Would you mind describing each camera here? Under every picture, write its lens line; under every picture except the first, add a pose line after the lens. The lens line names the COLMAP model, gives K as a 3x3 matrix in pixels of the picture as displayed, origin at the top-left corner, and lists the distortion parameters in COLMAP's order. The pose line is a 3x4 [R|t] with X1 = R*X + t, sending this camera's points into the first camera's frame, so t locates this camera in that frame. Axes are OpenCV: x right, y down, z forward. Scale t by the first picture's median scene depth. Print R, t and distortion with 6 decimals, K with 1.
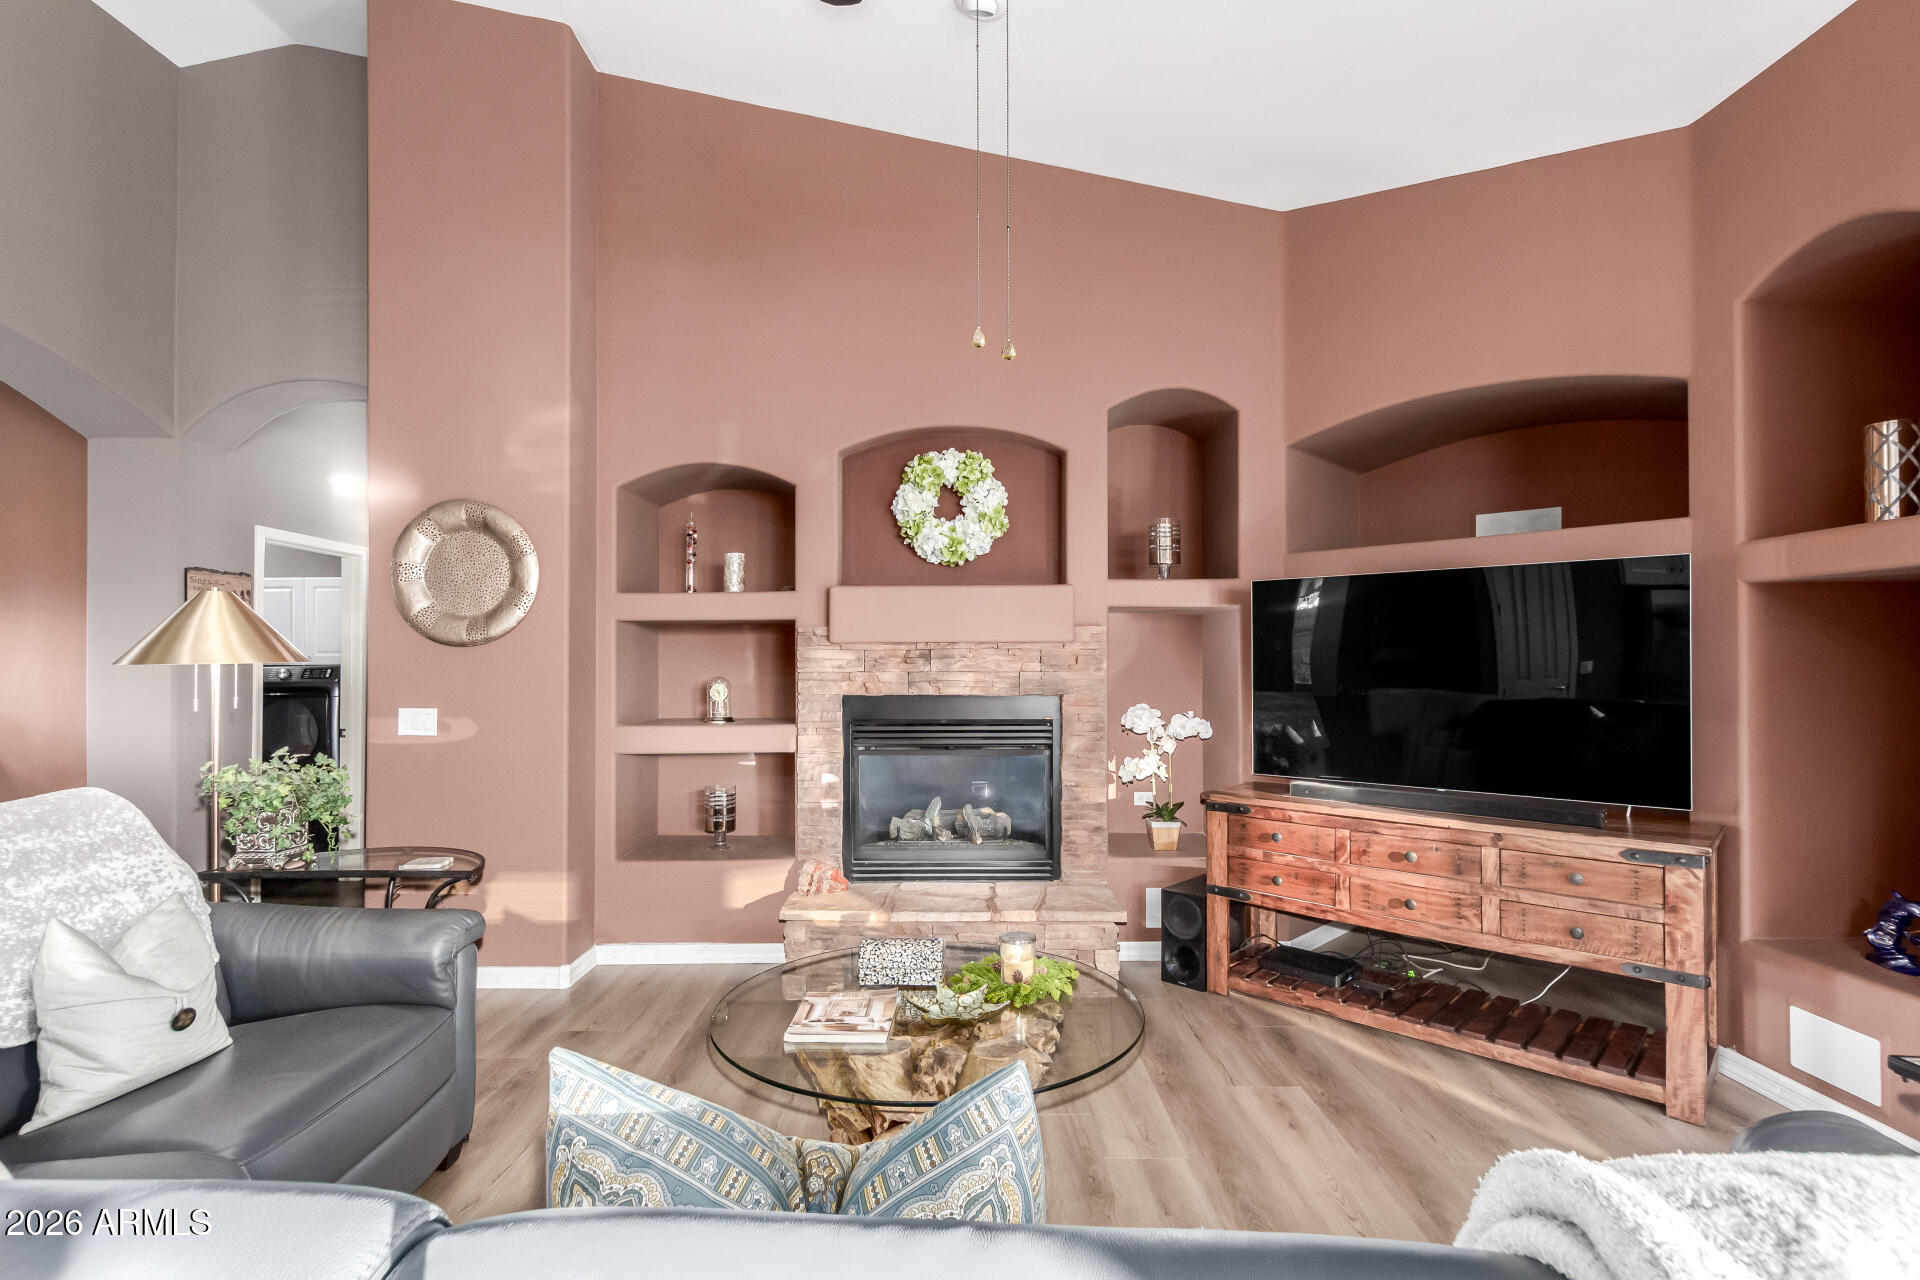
lens RADIAL K [[902.2, 0, 950.6], [0, 902.2, 662.6], [0, 0, 1]] dist [0.011709, -0.004105]
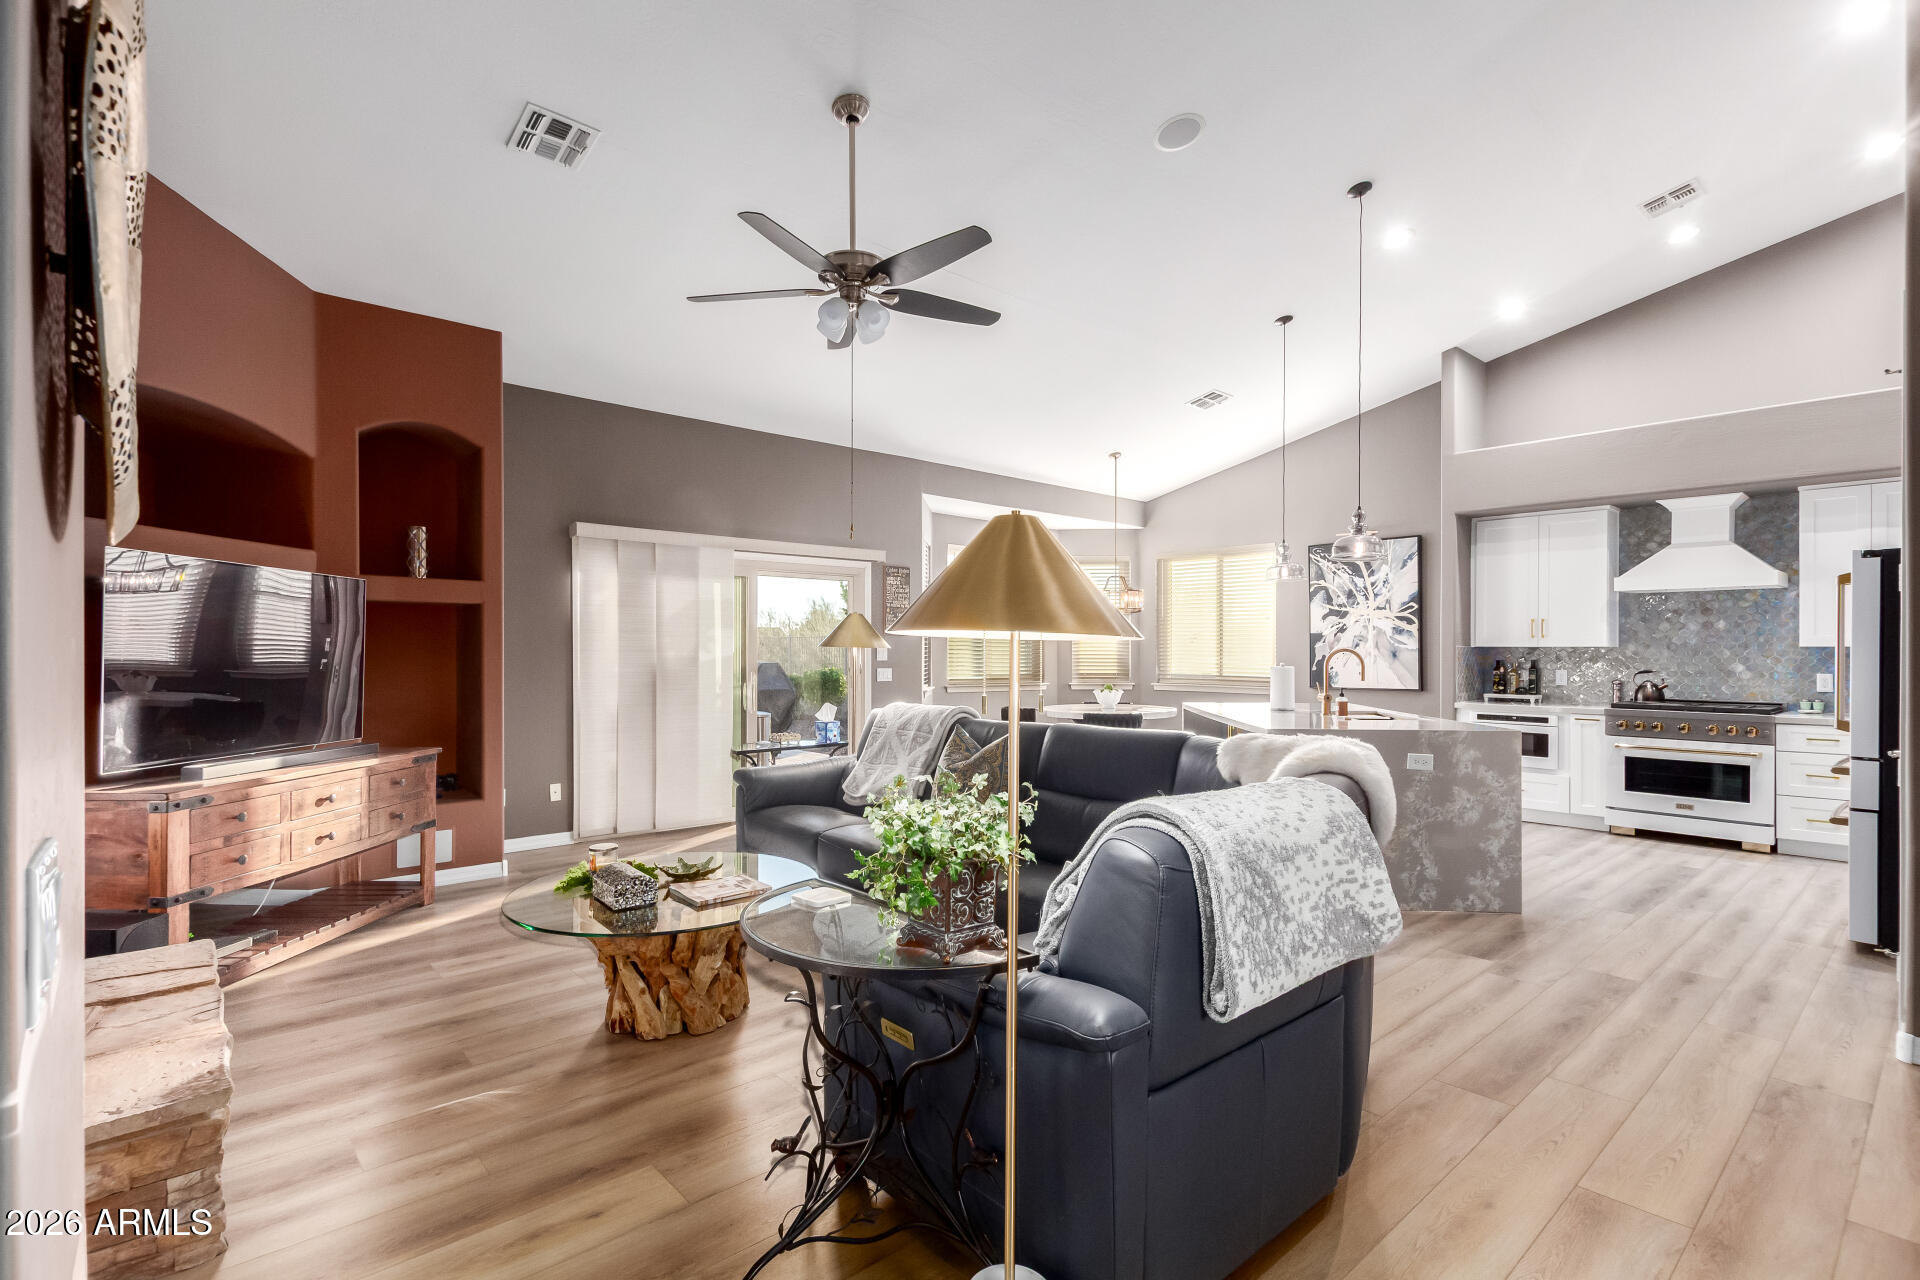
lens RADIAL K [[902.2, 0, 964.6], [0, 902.2, 653.0], [0, 0, 1]] dist [0.011709, -0.004105]
pose [[-0.672389, -0.001286, 0.740197, -0.780411], [-0.003974, 0.999990, -0.001872, 0.005882], [-0.740187, -0.004200, -0.672388, 0.904294]]
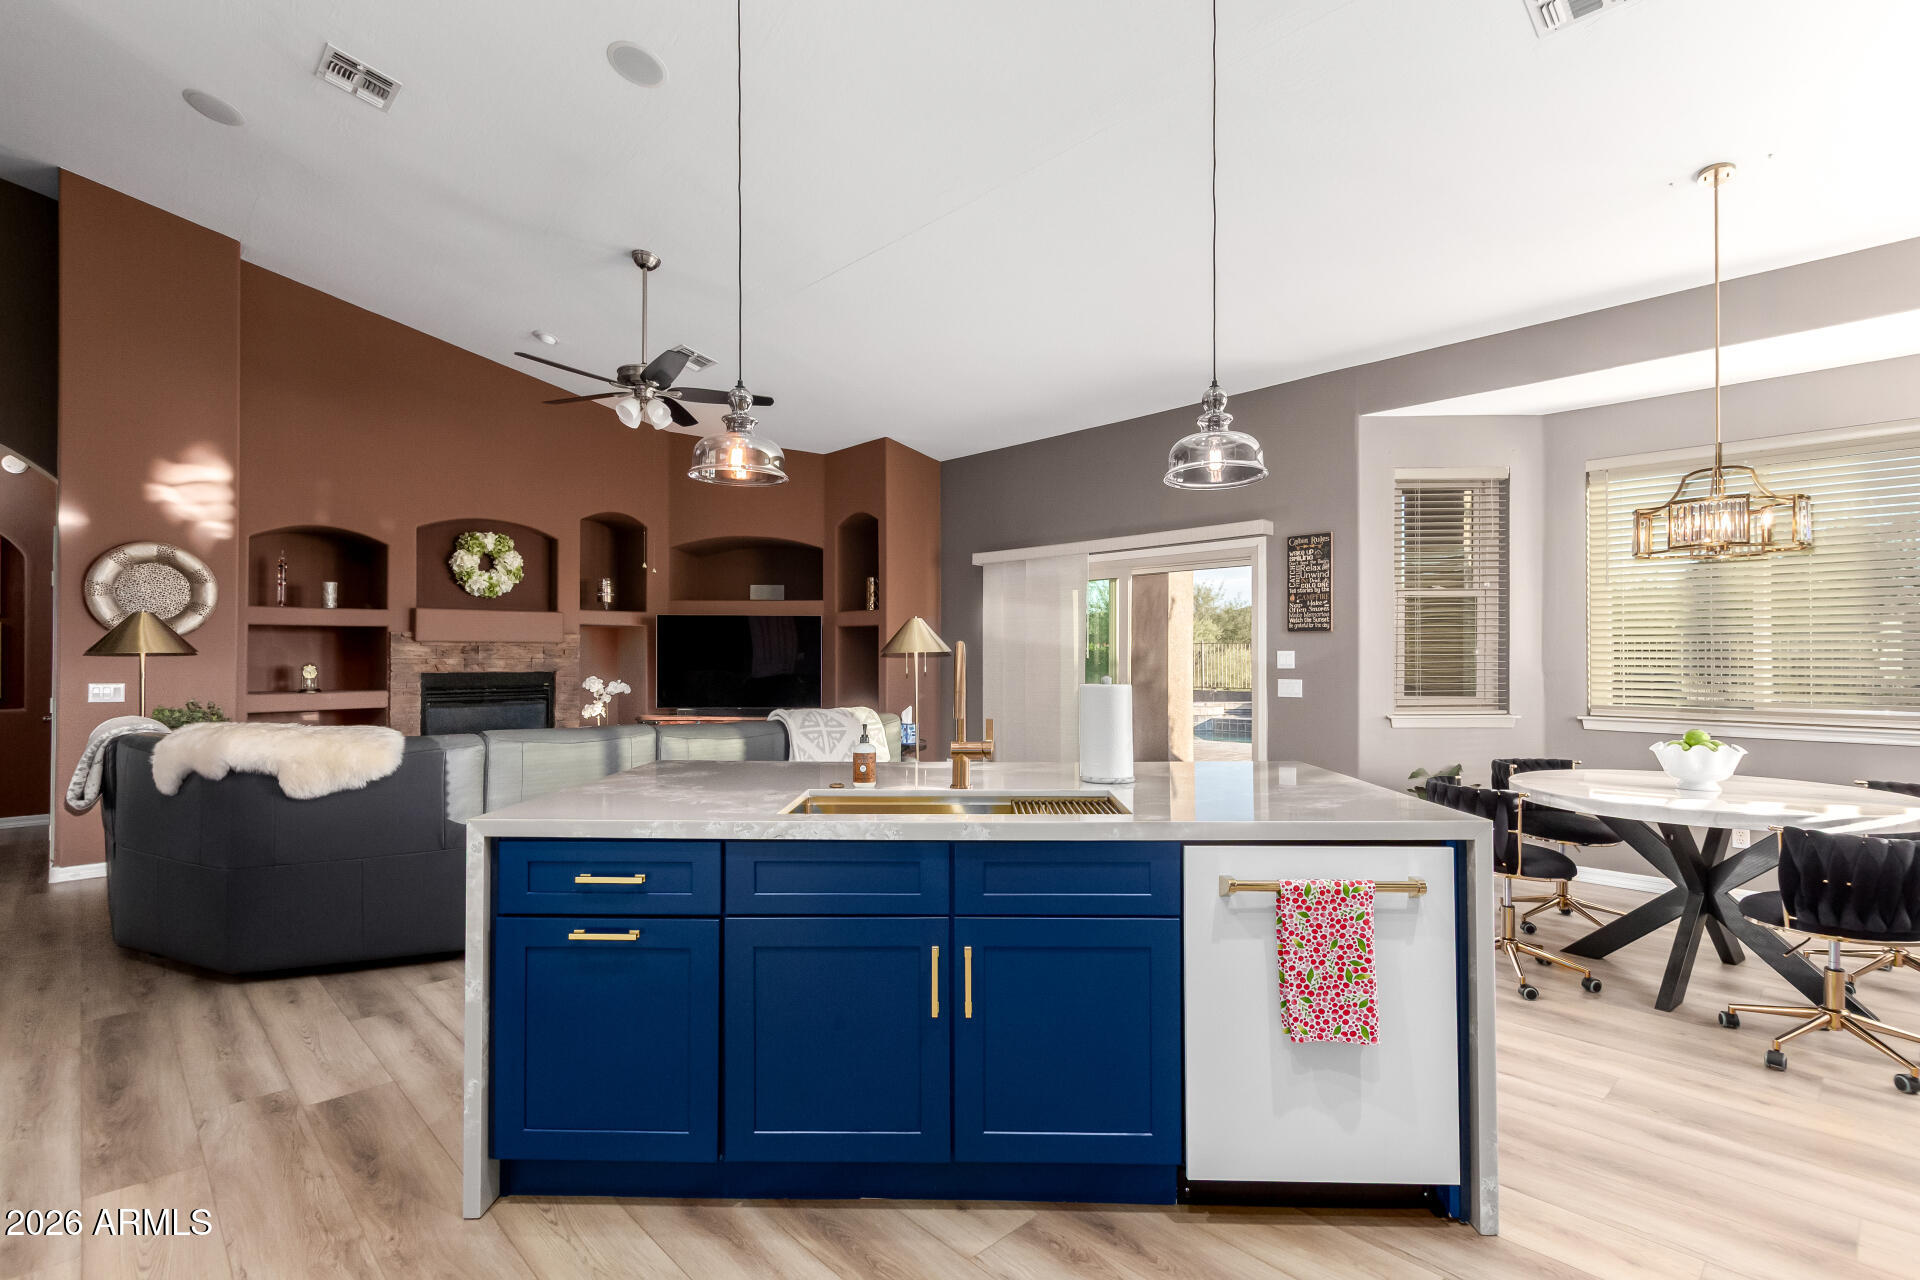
lens RADIAL K [[902.2, 0, 950.6], [0, 902.2, 645.6], [0, 0, 1]] dist [0.011709, -0.004105]
pose [[0.717095, 0.011589, 0.696879, -0.583051], [-0.003625, 0.999910, -0.012899, 0.003732], [-0.696966, 0.006724, 0.717073, -0.888113]]
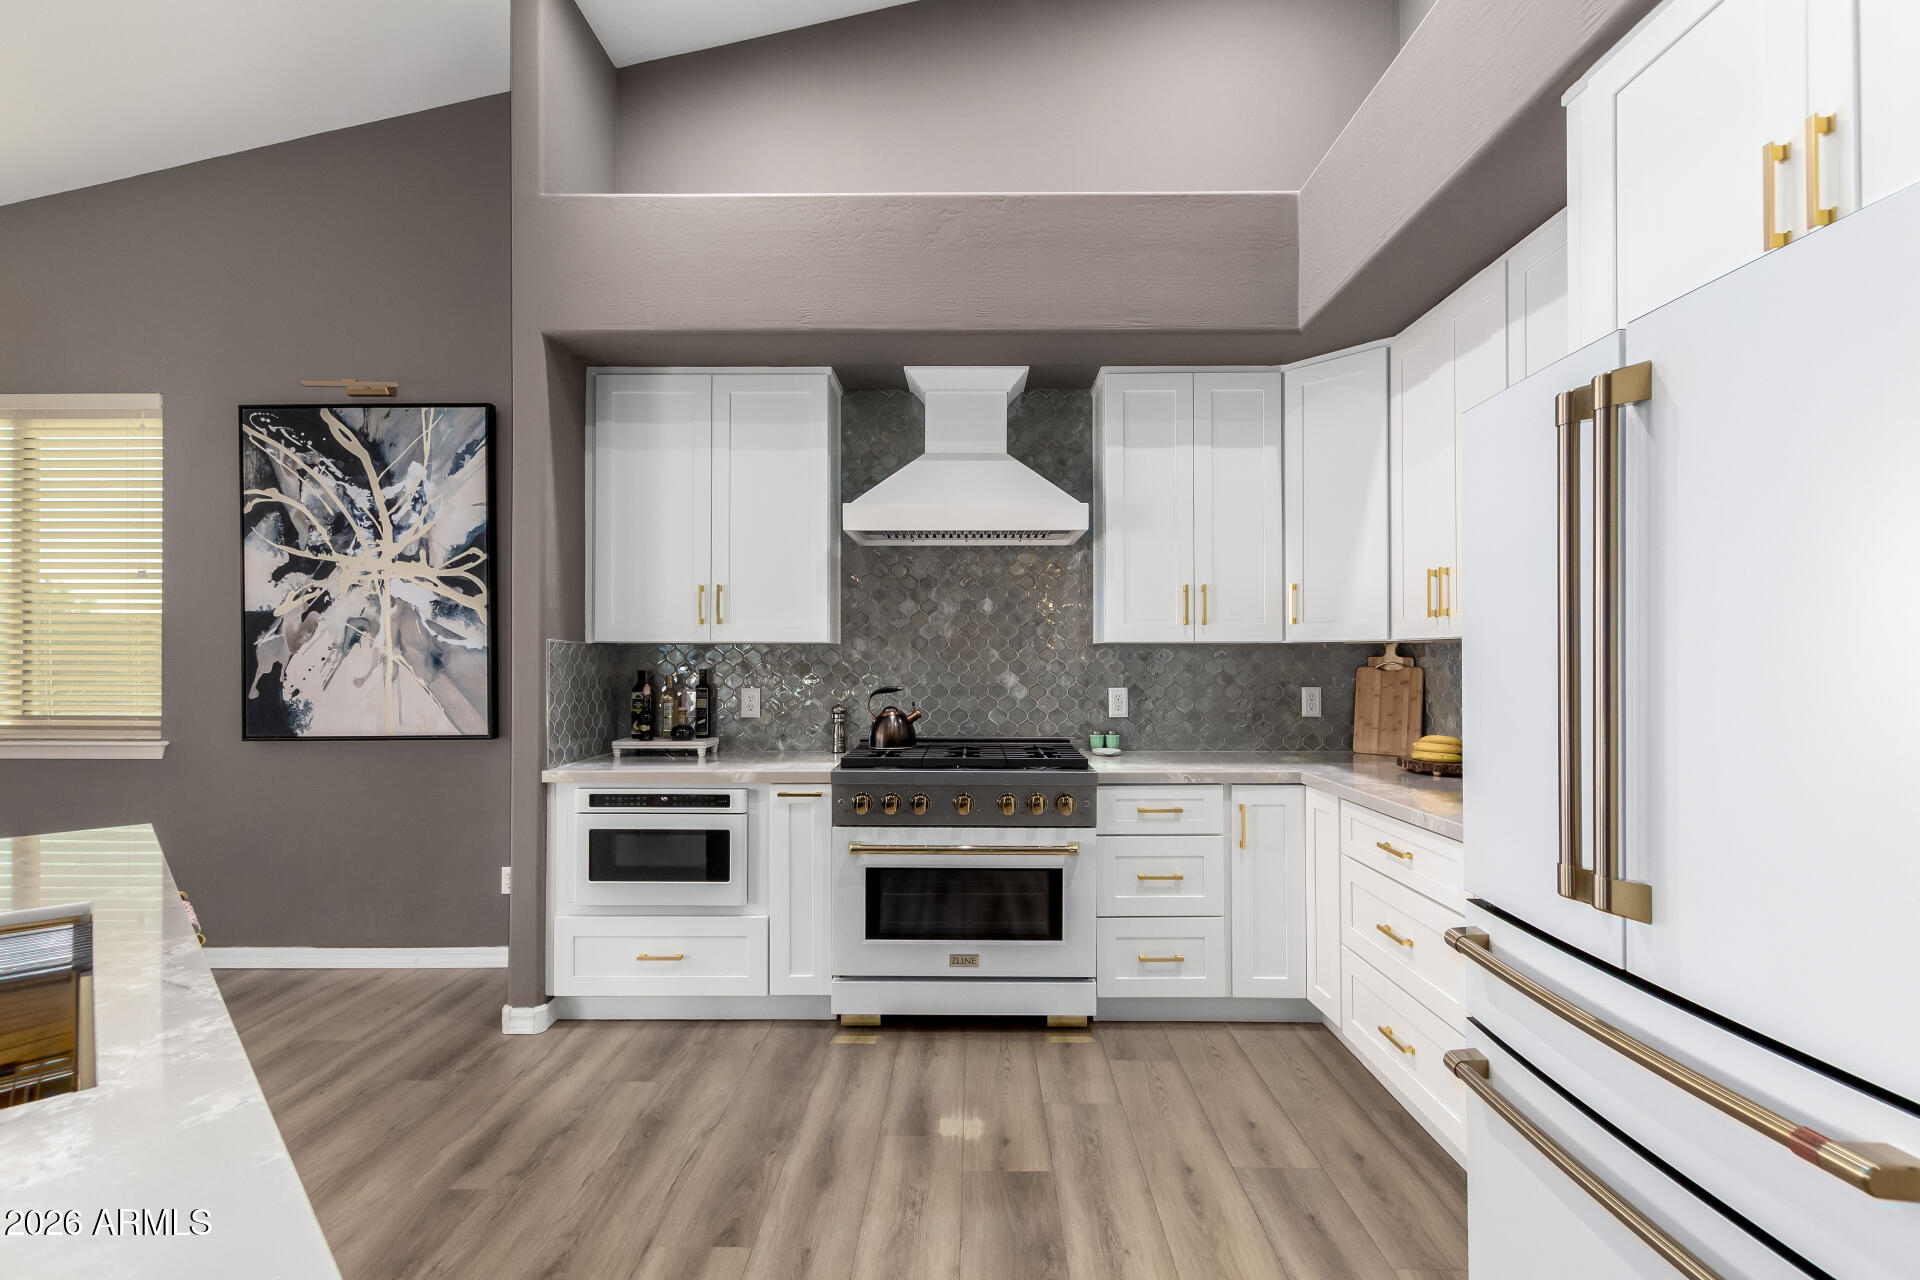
lens RADIAL K [[902.2, 0, 958.0], [0, 902.2, 651.2], [0, 0, 1]] dist [0.011709, -0.004105]
pose [[-0.999931, 0.003608, 0.011210, -0.471240], [0.003473, 0.999921, -0.012078, 0.005232], [-0.011253, -0.012039, -0.999864, -0.249253]]
